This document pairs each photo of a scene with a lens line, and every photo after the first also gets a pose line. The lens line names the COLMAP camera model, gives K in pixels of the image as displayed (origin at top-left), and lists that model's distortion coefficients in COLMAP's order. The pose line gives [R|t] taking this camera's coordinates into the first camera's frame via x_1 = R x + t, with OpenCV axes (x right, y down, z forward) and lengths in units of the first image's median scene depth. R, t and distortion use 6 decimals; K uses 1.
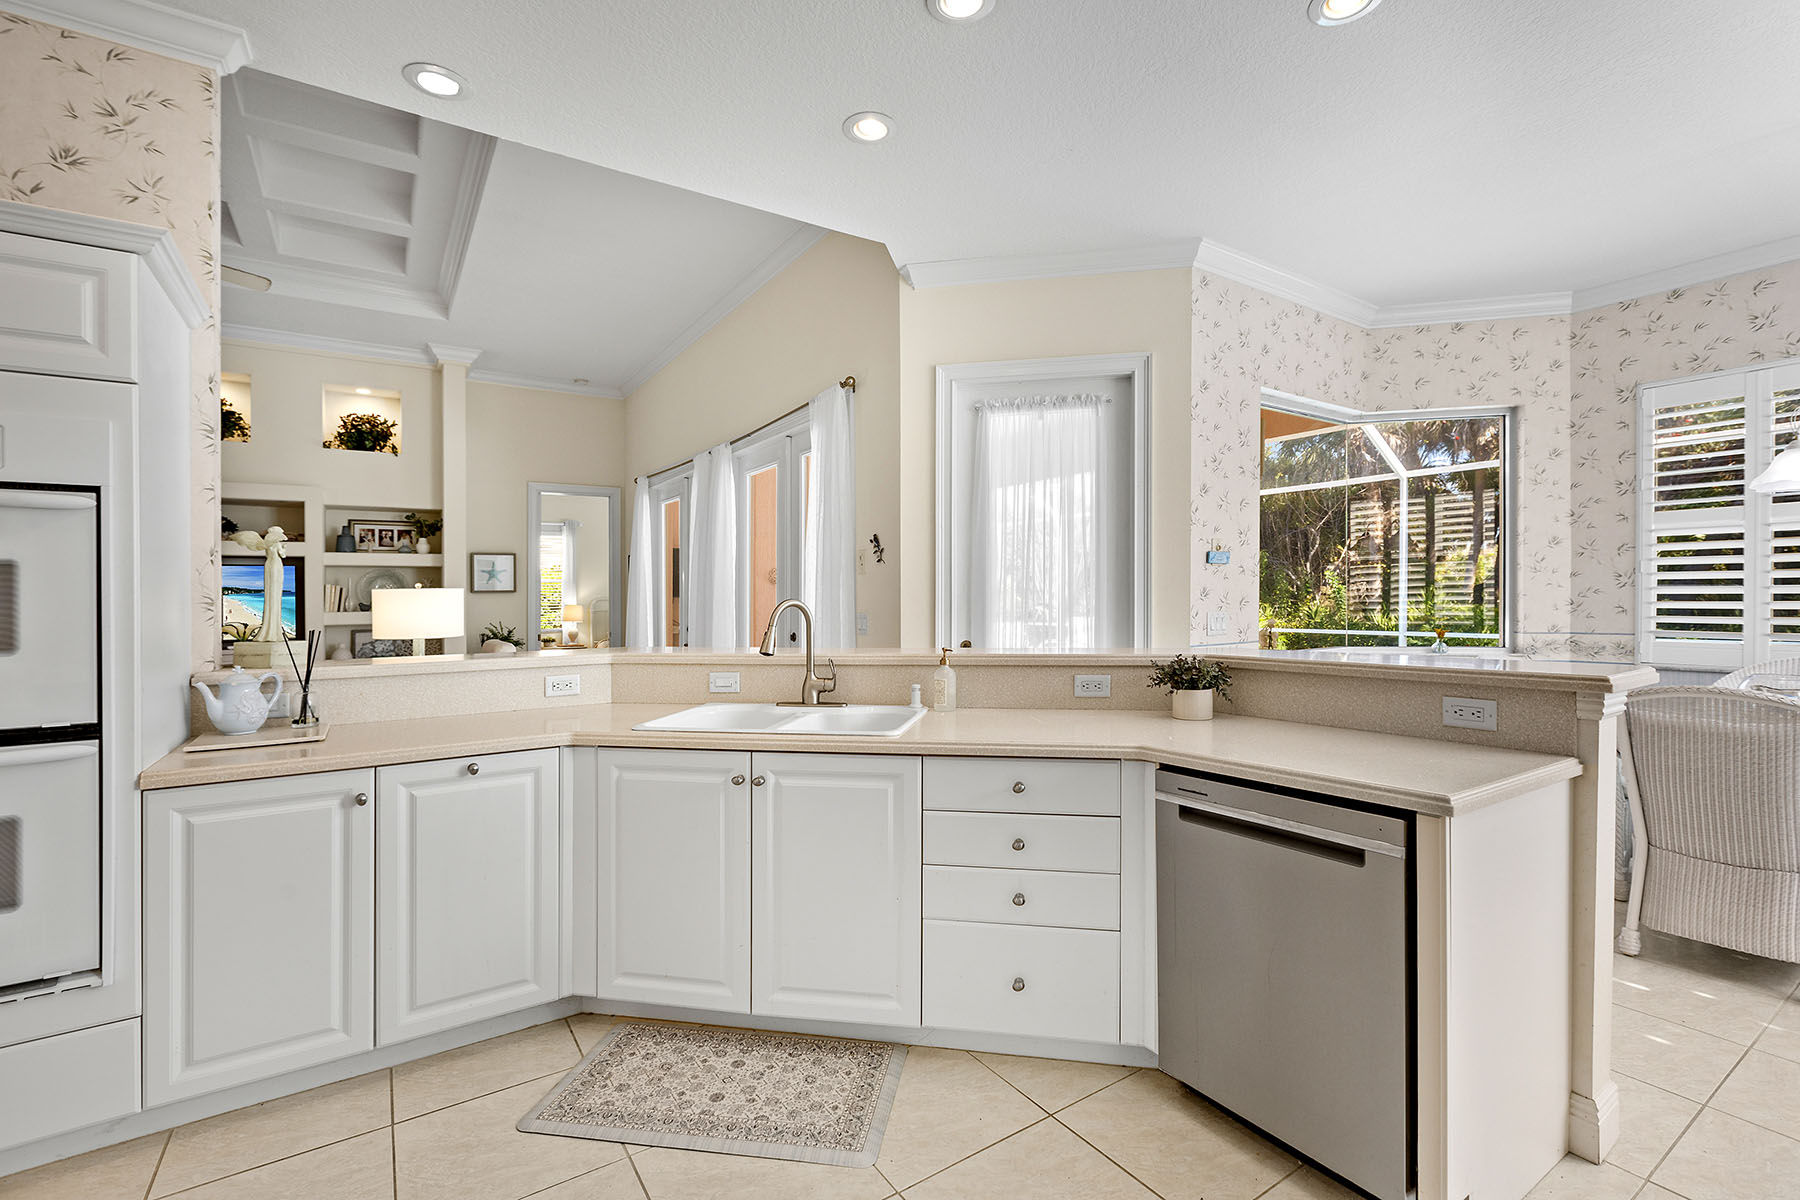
lens RADIAL K [[805.5, 0, 936.0], [0, 805.5, 601.6], [0, 0, 1]] dist [0.000879, -0.000137]
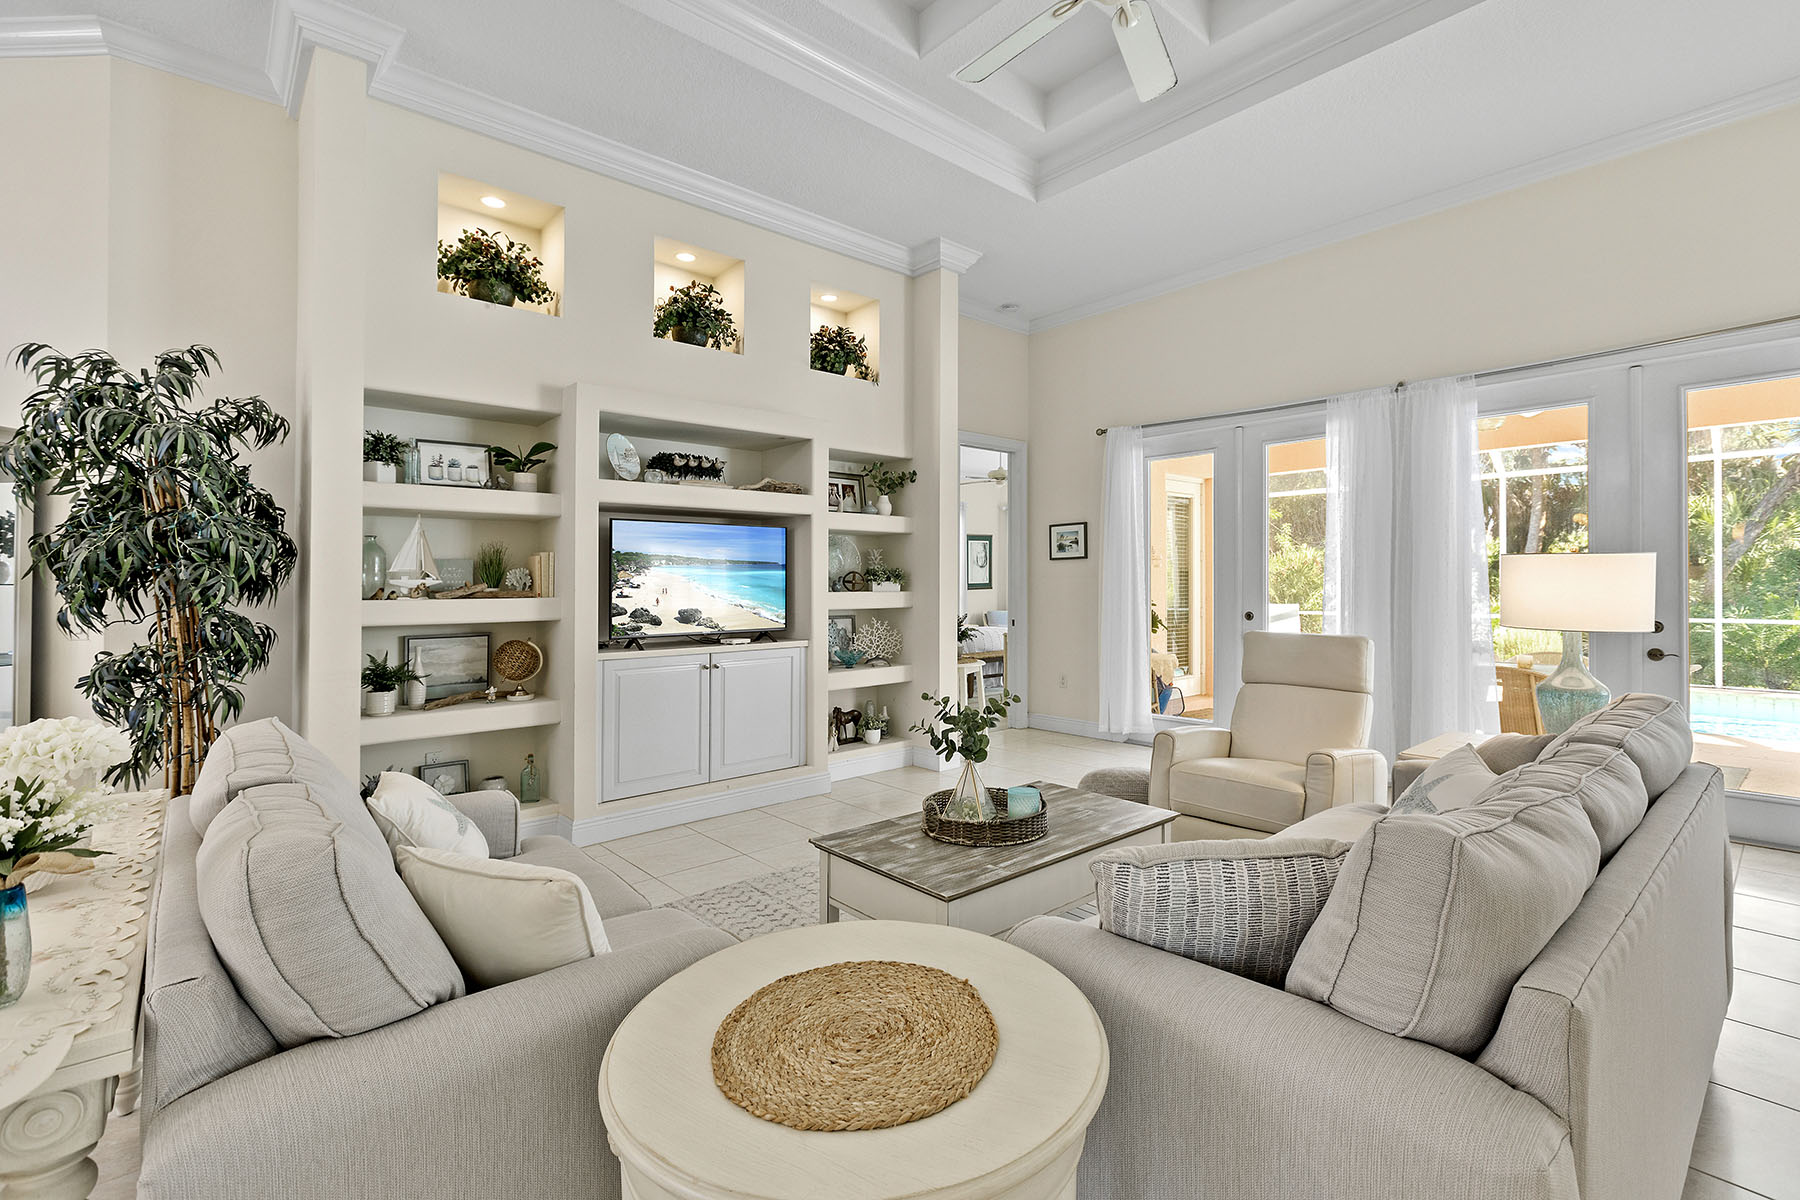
lens RADIAL K [[805.5, 0, 926.0], [0, 805.5, 590.8], [0, 0, 1]] dist [0.000879, -0.000137]
pose [[0.991036, 0.004177, 0.133528, -1.222409], [-0.004586, 0.999986, 0.002756, 0.014727], [-0.133515, -0.003343, 0.991041, 0.425600]]
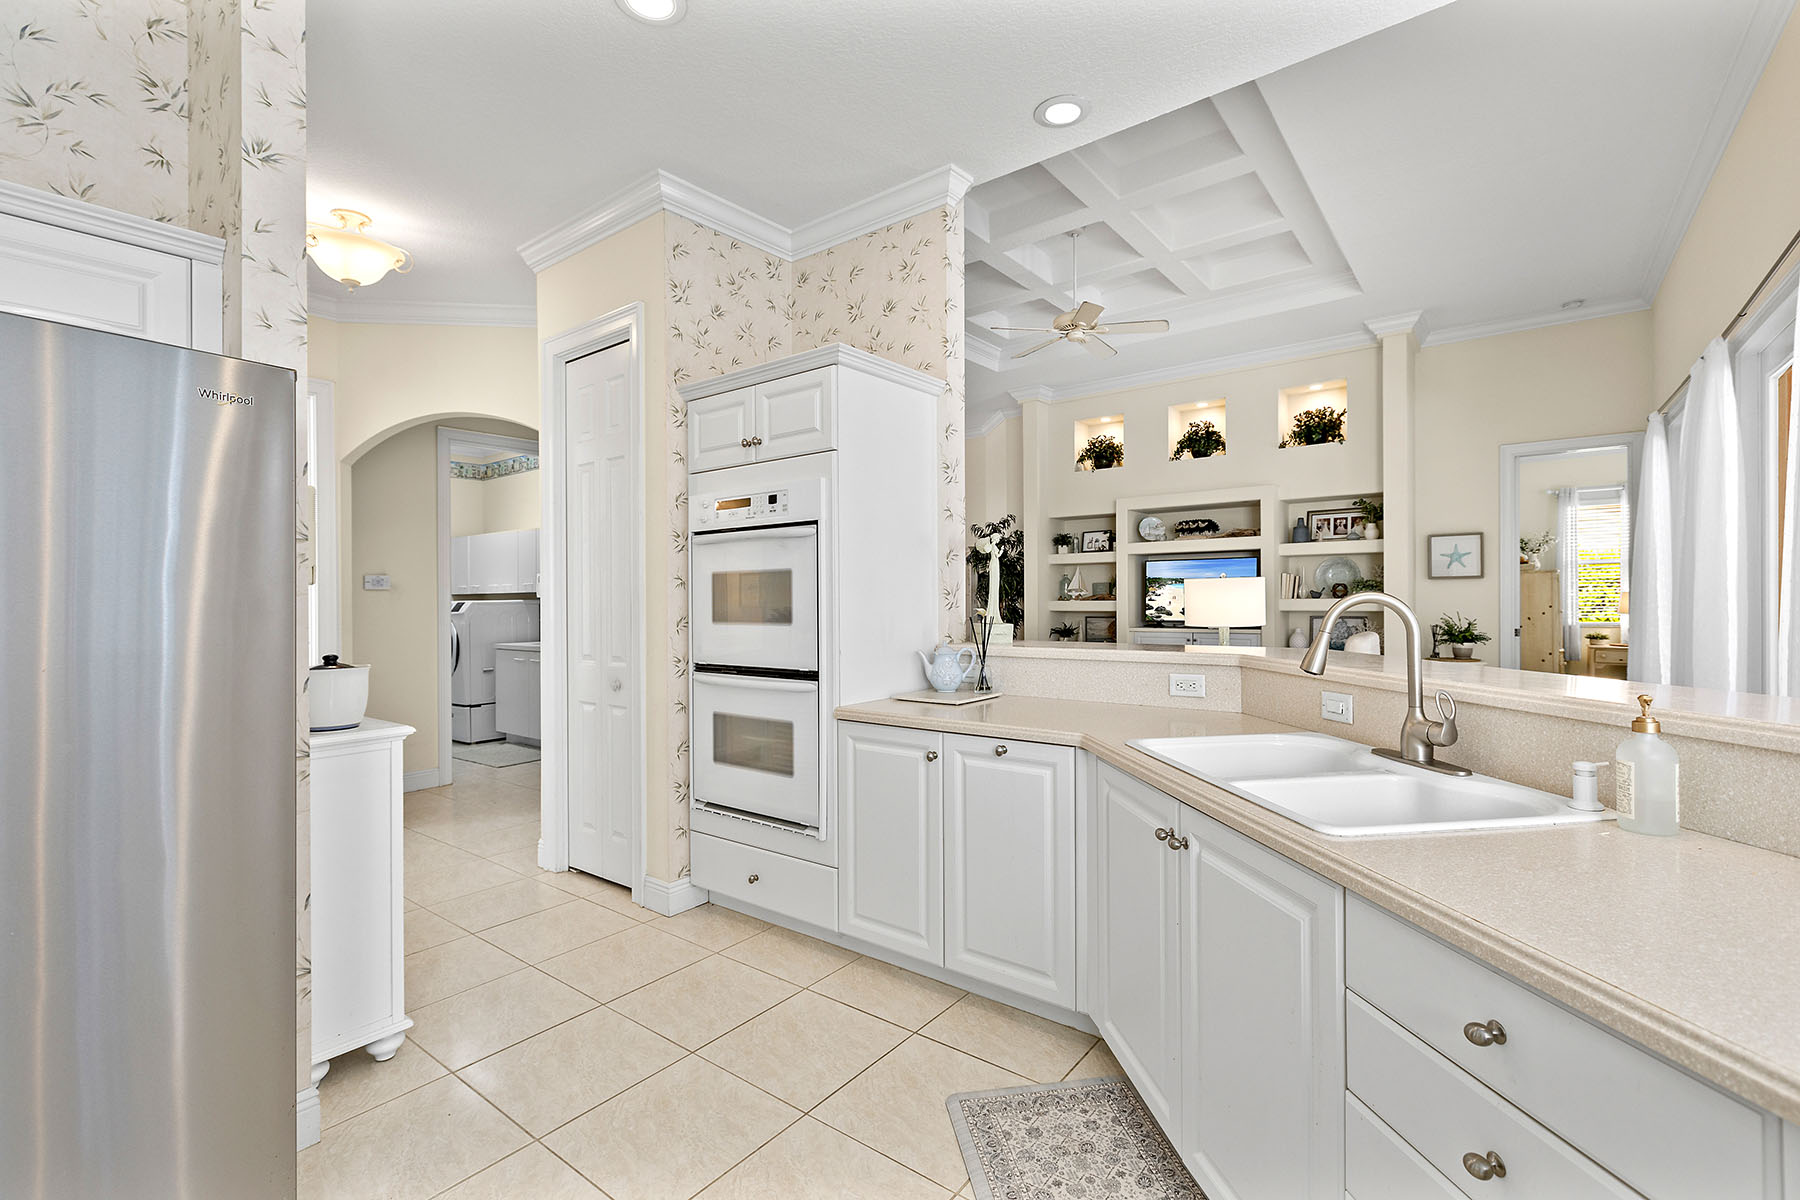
lens RADIAL K [[805.5, 0, 881.6], [0, 805.5, 583.7], [0, 0, 1]] dist [0.000879, -0.000137]
pose [[0.289265, -0.006182, -0.957229, 0.207231], [0.002471, 0.999981, -0.005711, -0.004103], [0.957246, -0.000713, 0.289275, 0.275761]]
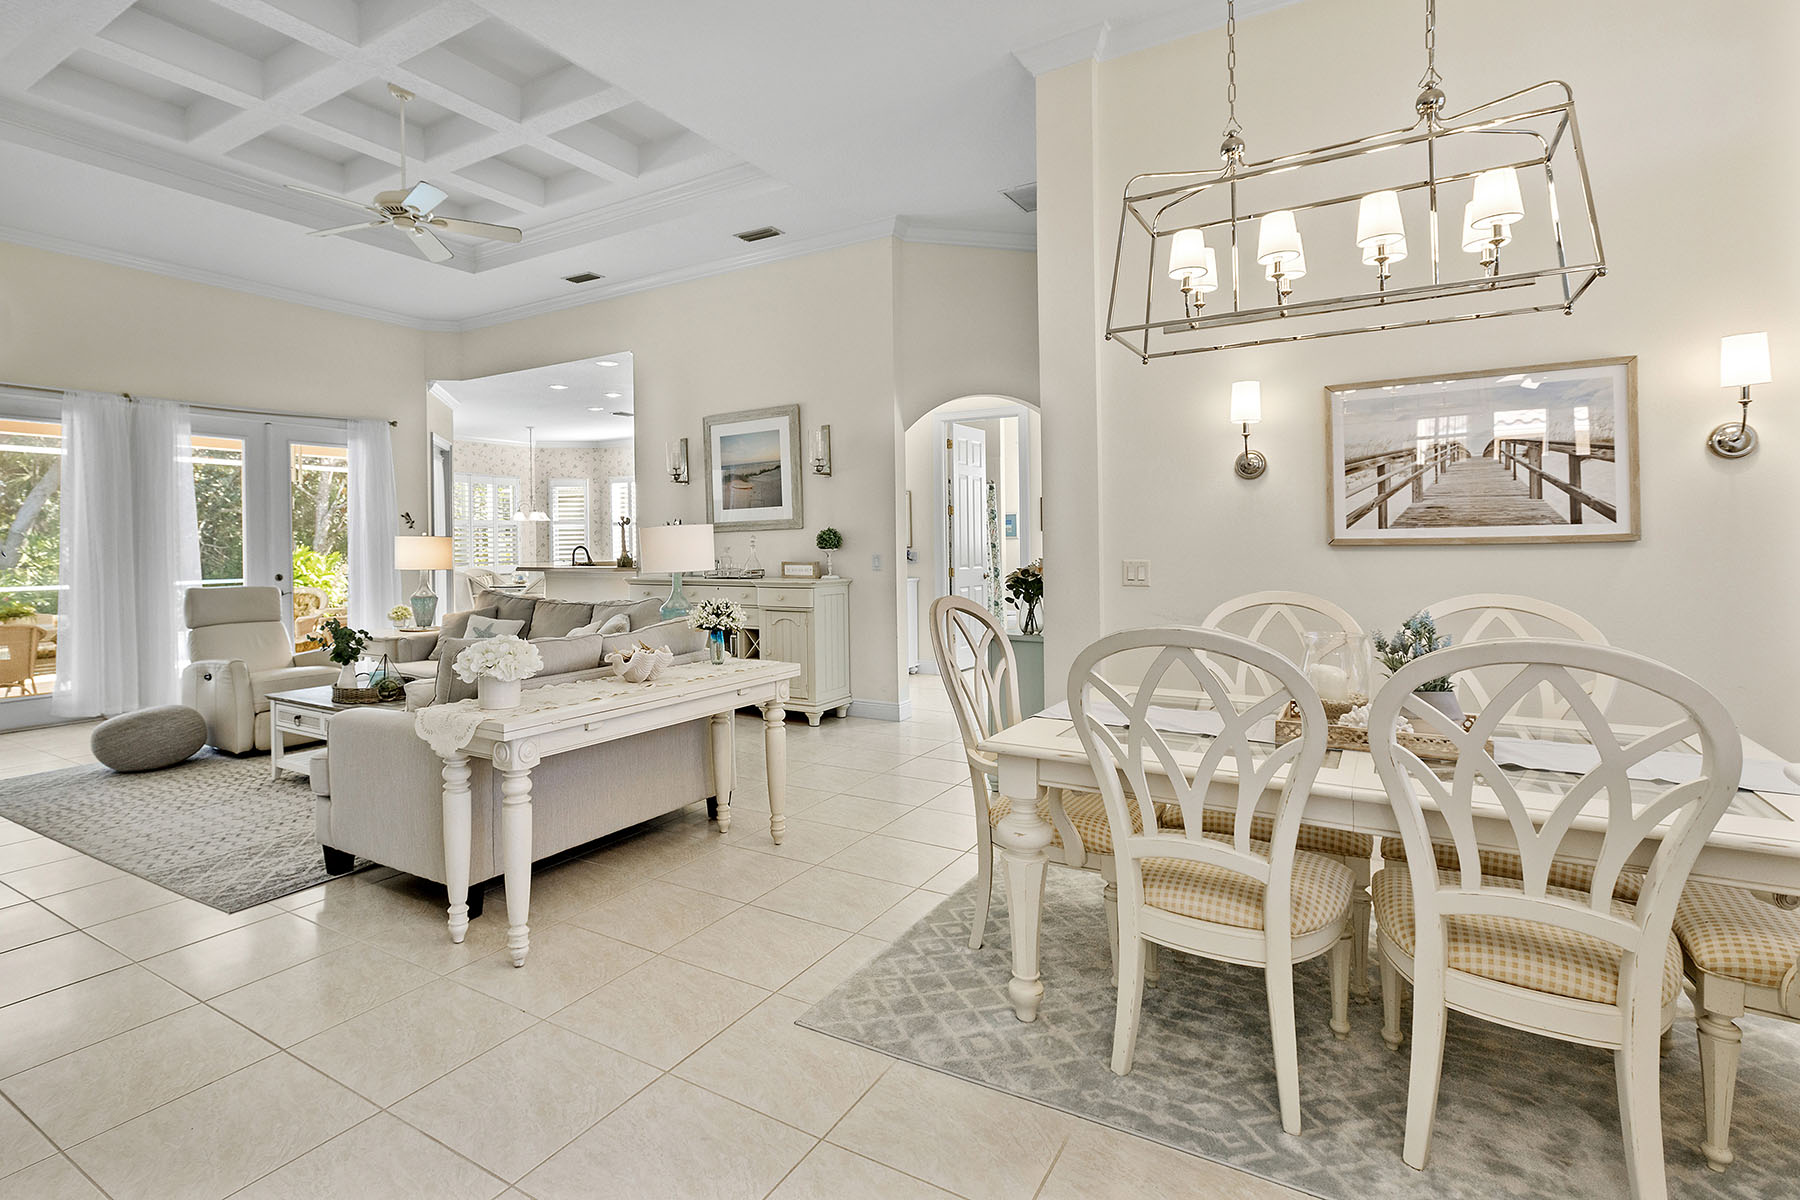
lens RADIAL K [[885.1, 0, 799.8], [0, 885.1, 558.3], [0, 0, 1]] dist [0.000423, 0.001269]
pose [[-0.371454, 0.002656, 0.928448, -2.343880], [0.019100, 0.999806, 0.004782, 0.031147], [-0.928255, 0.019510, -0.371433, 0.955225]]
